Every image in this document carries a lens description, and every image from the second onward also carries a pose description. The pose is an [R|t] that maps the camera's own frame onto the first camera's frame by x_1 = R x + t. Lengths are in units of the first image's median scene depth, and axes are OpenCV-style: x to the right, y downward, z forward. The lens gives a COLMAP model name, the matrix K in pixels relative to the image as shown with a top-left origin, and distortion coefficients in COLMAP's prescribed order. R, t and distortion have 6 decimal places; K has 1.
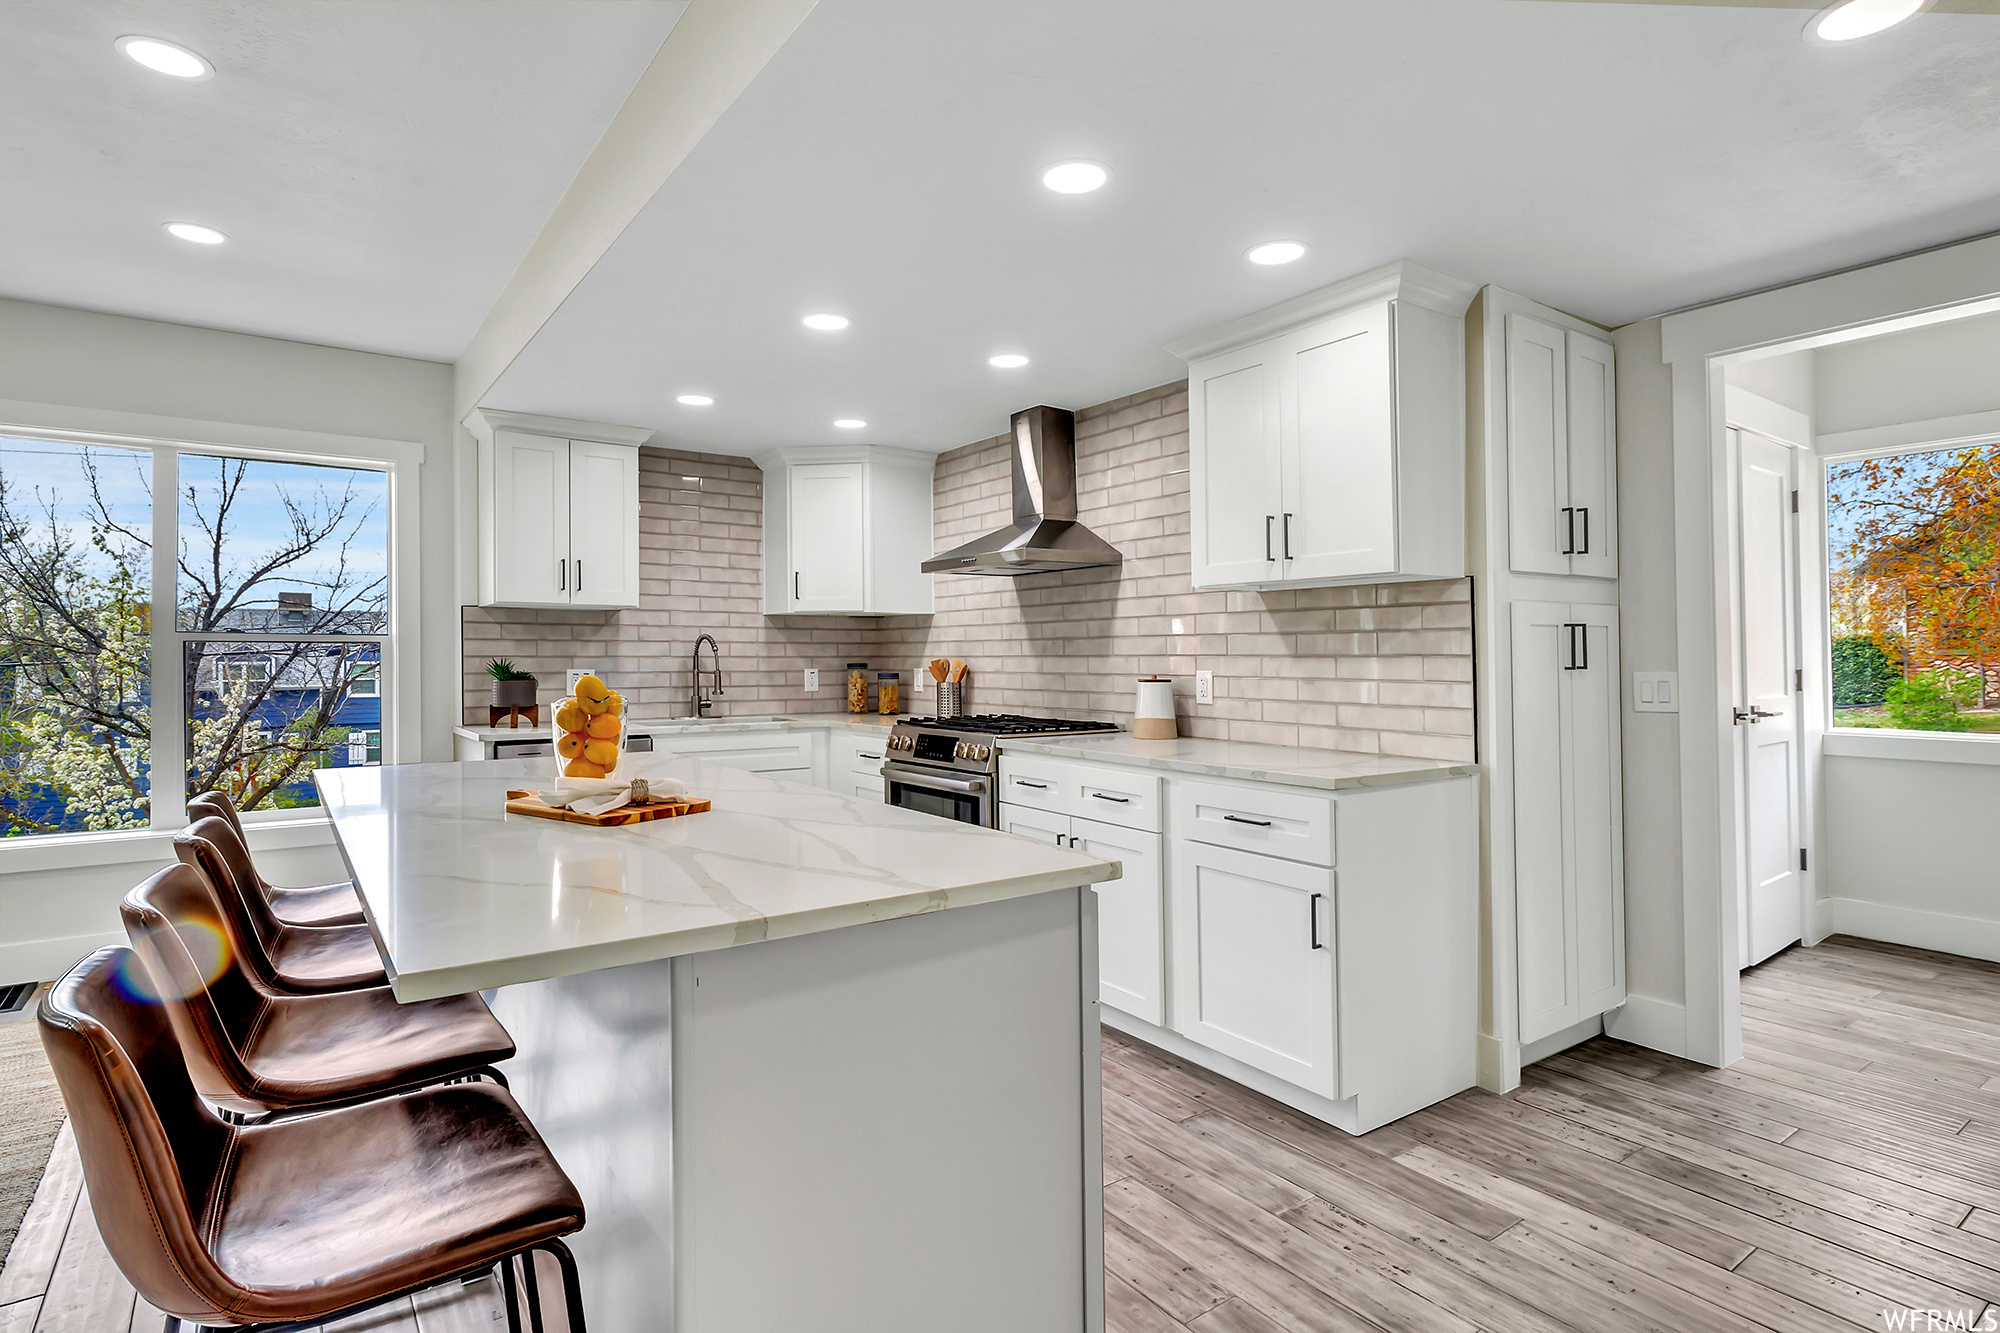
lens RADIAL K [[1010.0, 0, 983.8], [0, 1010.0, 645.7], [0, 0, 1]] dist [0.004674, -0.001387]
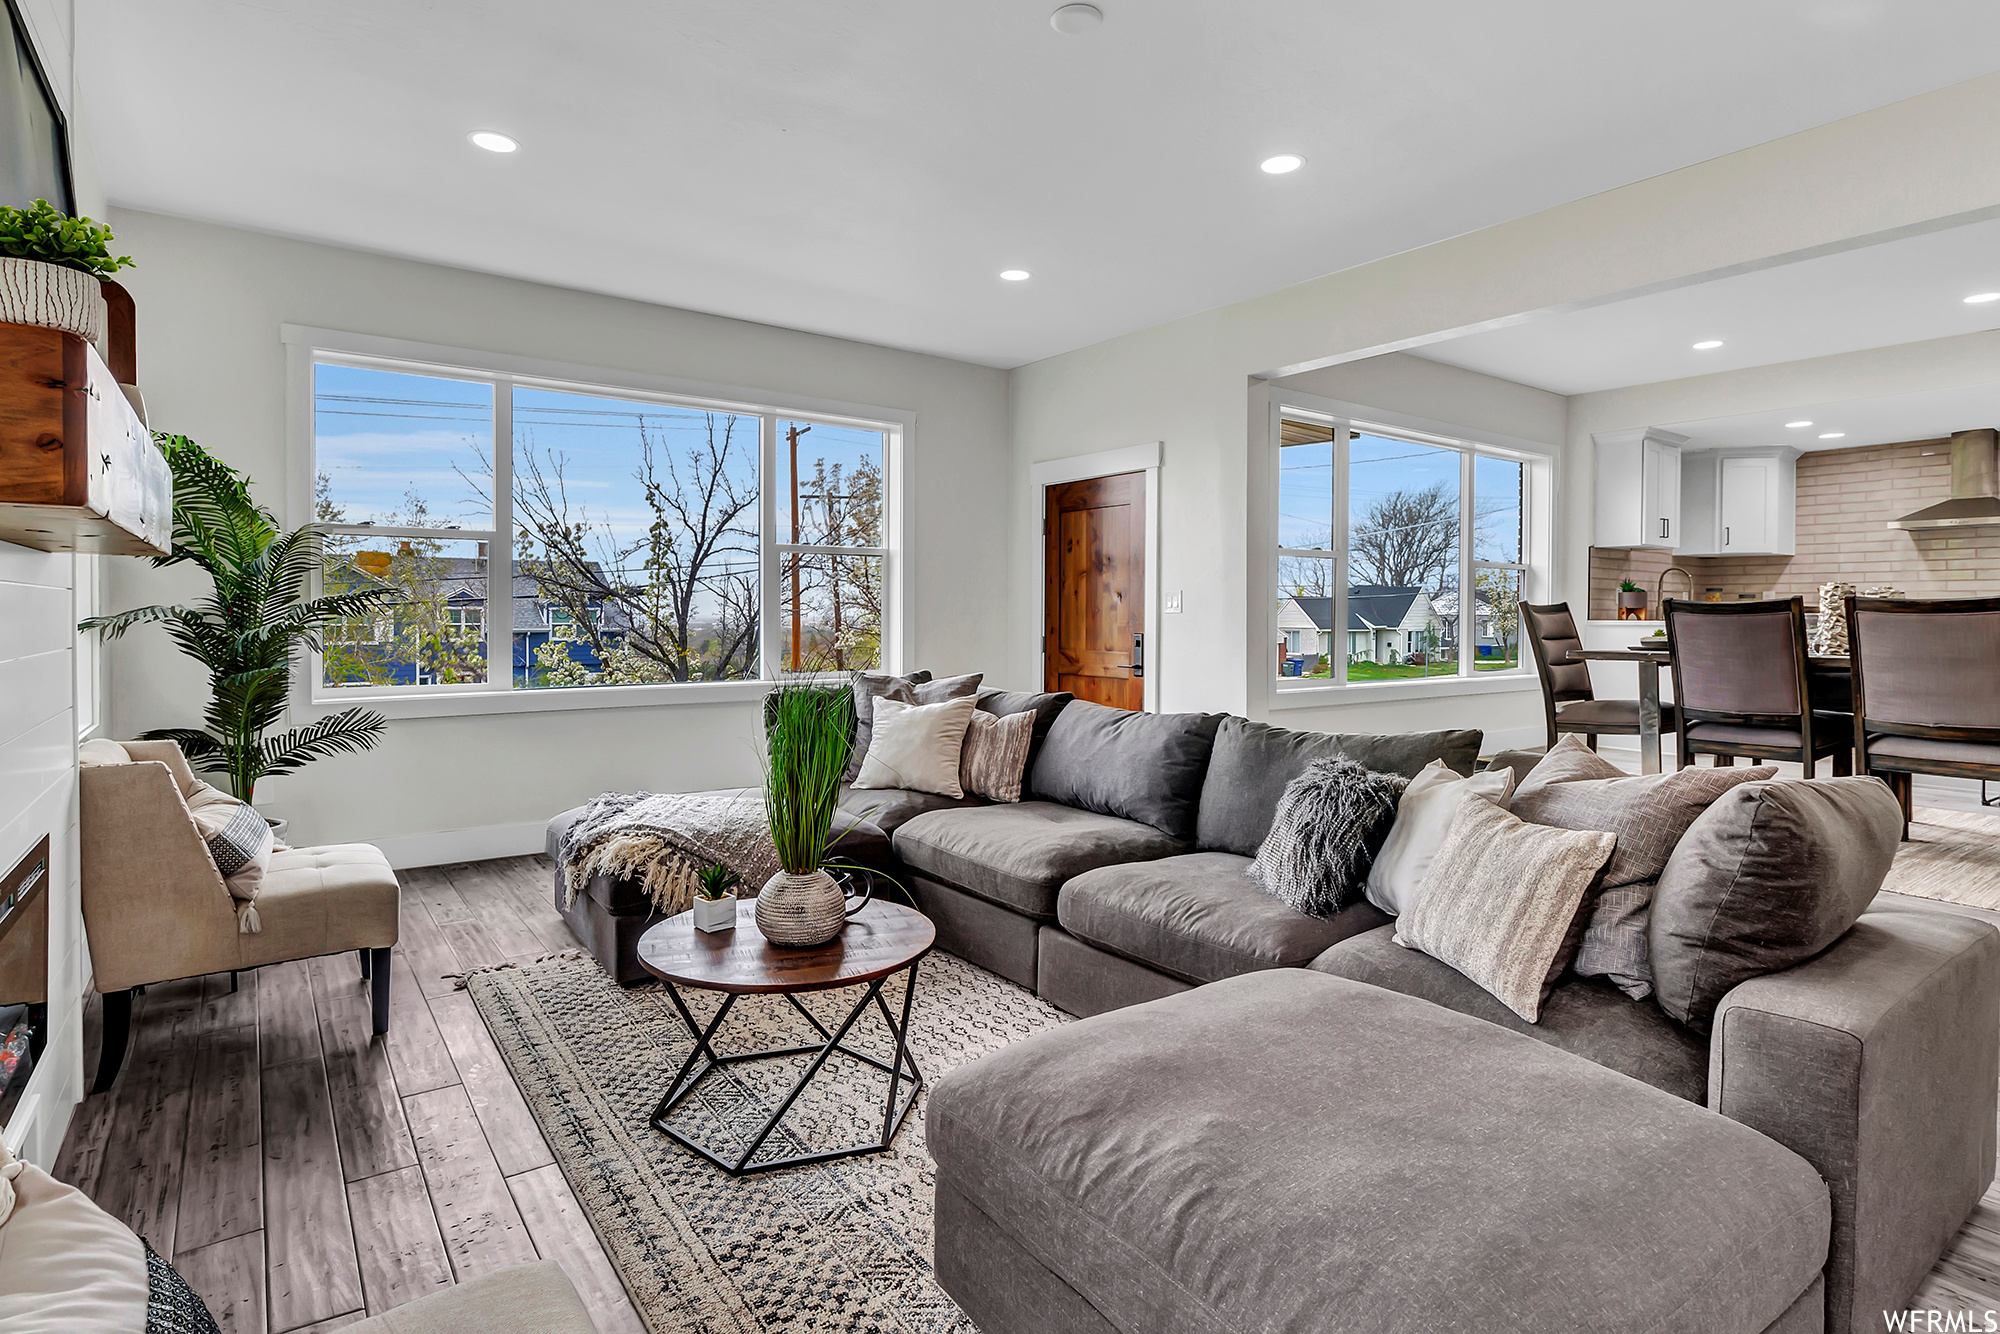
lens RADIAL K [[1010.0, 0, 965.8], [0, 1010.0, 628.6], [0, 0, 1]] dist [0.004674, -0.001387]
pose [[0.999962, 0.007877, -0.003646, -1.386188], [-0.007782, 0.999646, 0.025431, 0.053725], [0.003845, -0.025402, 0.999670, -0.582662]]
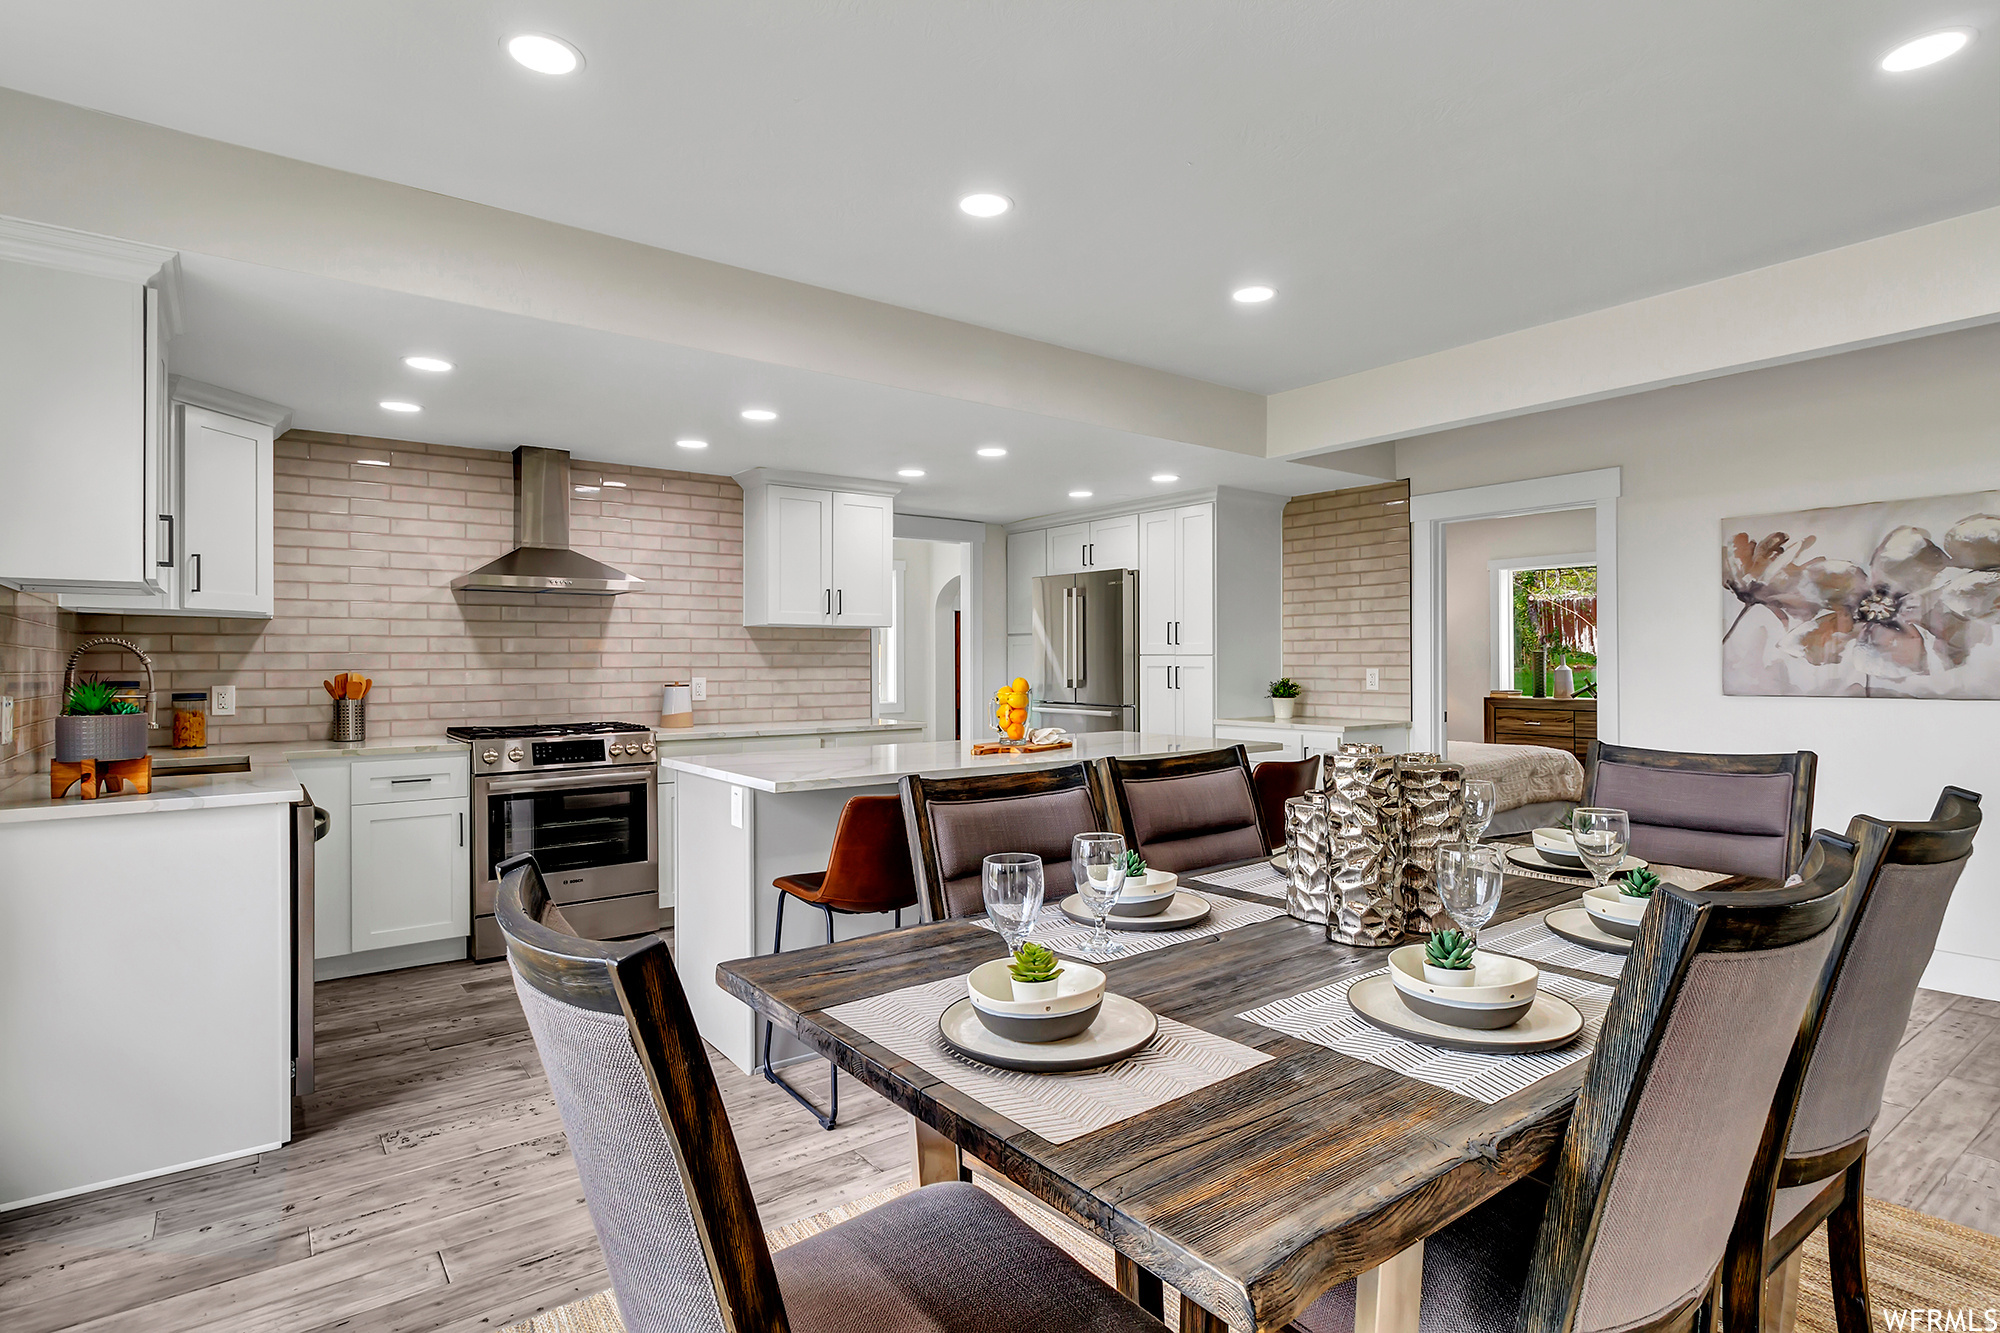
lens RADIAL K [[1010.0, 0, 1010.9], [0, 1010.0, 664.4], [0, 0, 1]] dist [0.004674, -0.001387]
pose [[-0.016986, -0.009666, 0.999809, -0.941431], [-0.013168, 0.999869, 0.009443, -0.010586], [-0.999769, -0.013005, -0.017111, 0.436663]]
